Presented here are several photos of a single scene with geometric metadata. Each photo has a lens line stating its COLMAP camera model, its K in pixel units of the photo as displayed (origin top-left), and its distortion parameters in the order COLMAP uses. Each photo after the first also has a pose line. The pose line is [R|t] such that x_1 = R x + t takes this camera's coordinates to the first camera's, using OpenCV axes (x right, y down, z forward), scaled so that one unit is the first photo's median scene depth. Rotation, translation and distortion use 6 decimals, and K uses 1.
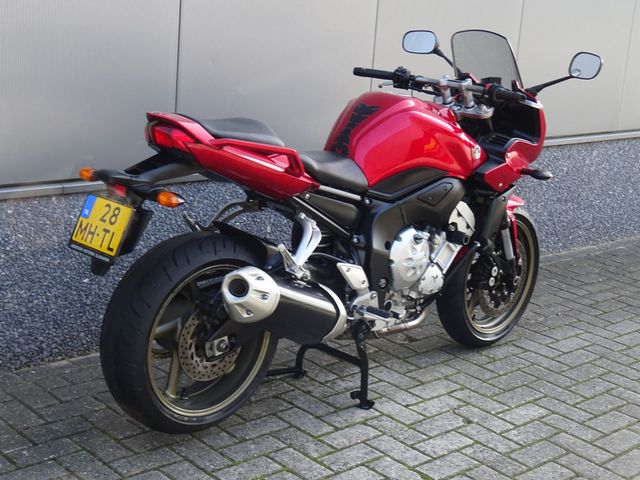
lens RADIAL K [[1130.9, 0, 320.0], [0, 1130.9, 240.0], [0, 0, 1]] dist [-0.017355, 0.087938]
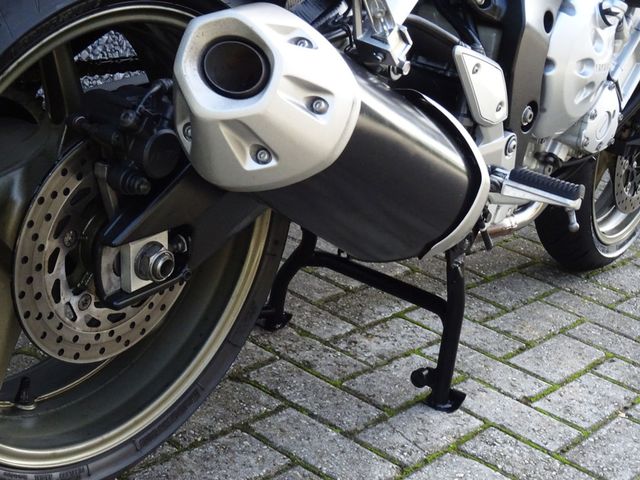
lens RADIAL K [[1130.9, 0, 320.0], [0, 1130.9, 240.0], [0, 0, 1]] dist [-0.017355, 0.087938]
pose [[0.986576, 0.033285, 0.159876, -0.082259], [-0.046919, 0.995505, 0.082271, 0.053109], [-0.156419, -0.088668, 0.983703, 0.610390]]
